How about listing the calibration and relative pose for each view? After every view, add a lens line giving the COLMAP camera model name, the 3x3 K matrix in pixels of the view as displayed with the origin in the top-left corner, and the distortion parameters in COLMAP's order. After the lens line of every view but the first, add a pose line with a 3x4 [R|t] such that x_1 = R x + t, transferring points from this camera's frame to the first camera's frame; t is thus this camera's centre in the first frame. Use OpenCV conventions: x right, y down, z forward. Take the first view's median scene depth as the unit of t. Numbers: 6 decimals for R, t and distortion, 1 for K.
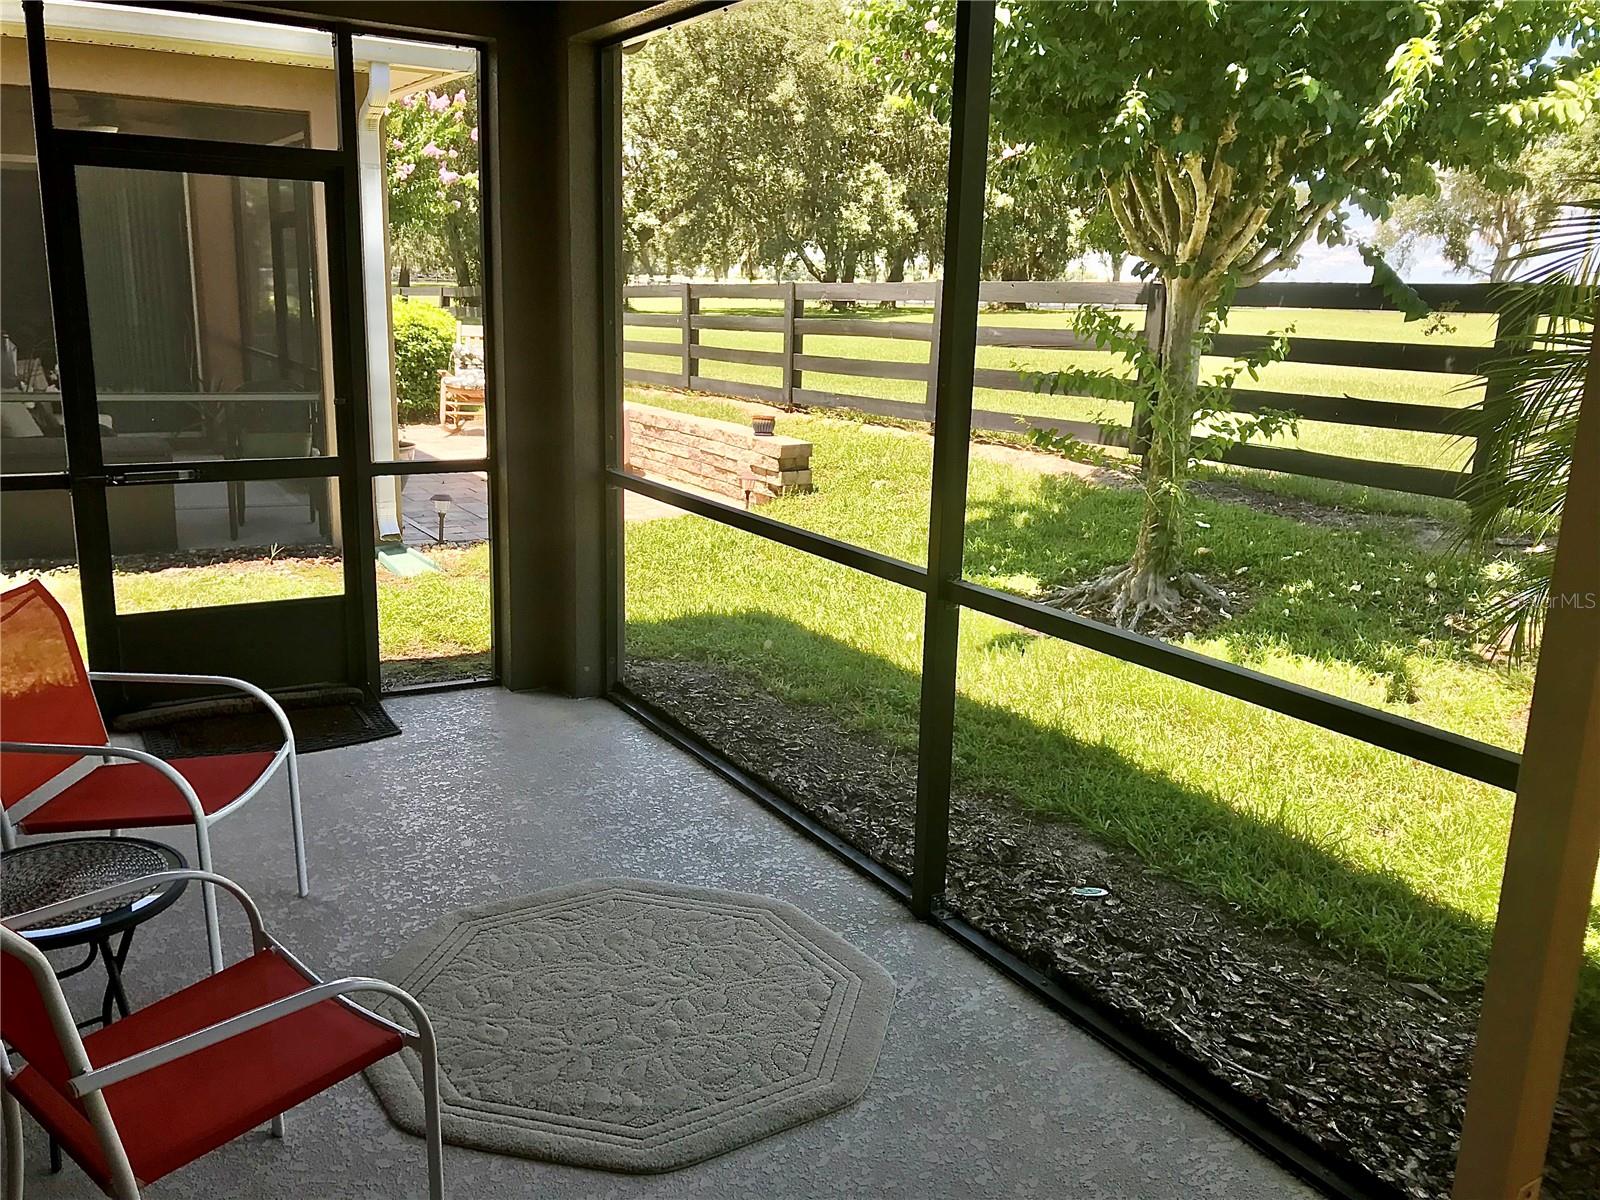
lens RADIAL K [[1315.7, 0, 772.3], [0, 1315.7, 581.2], [0, 0, 1]] dist [0.045720, -0.003202]
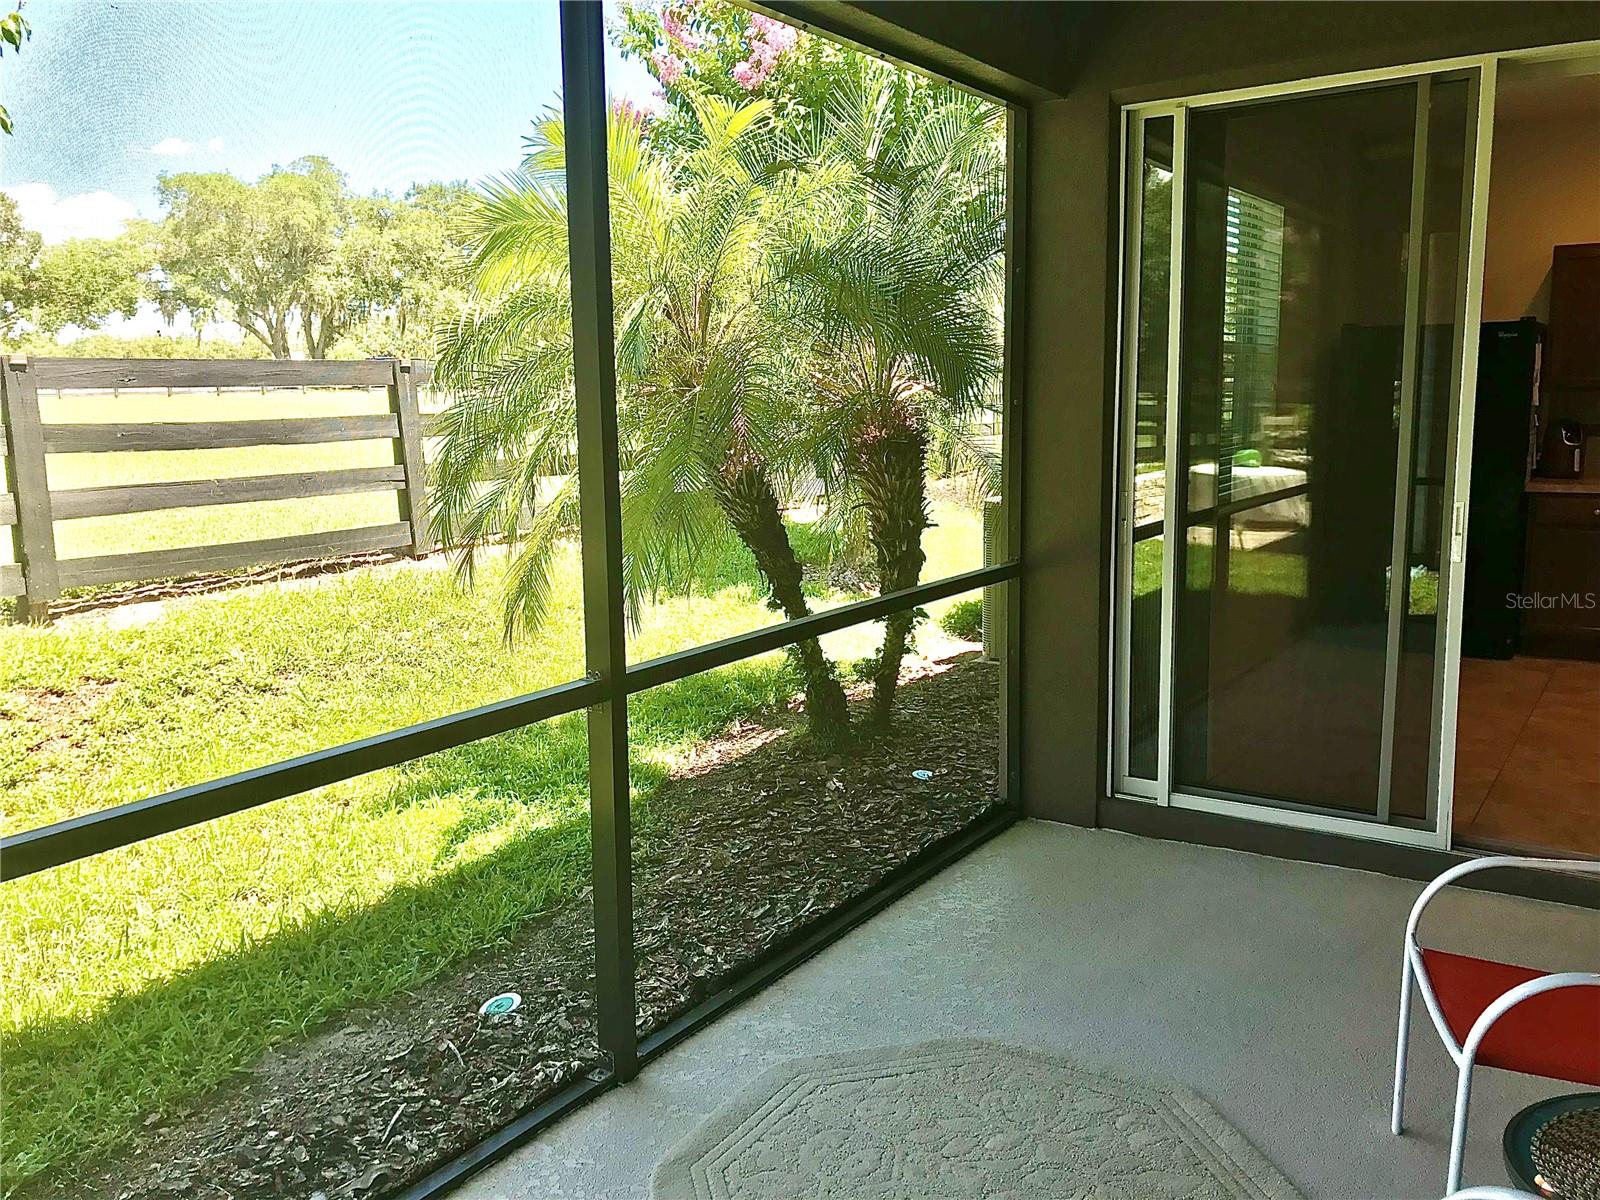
lens RADIAL K [[1315.7, 0, 772.3], [0, 1315.7, 581.2], [0, 0, 1]] dist [0.045720, -0.003202]
pose [[-0.413572, -0.152513, 0.897607, -0.648487], [0.199377, 0.946772, 0.252730, -0.251644], [-0.888373, 0.283484, -0.361151, 1.117278]]
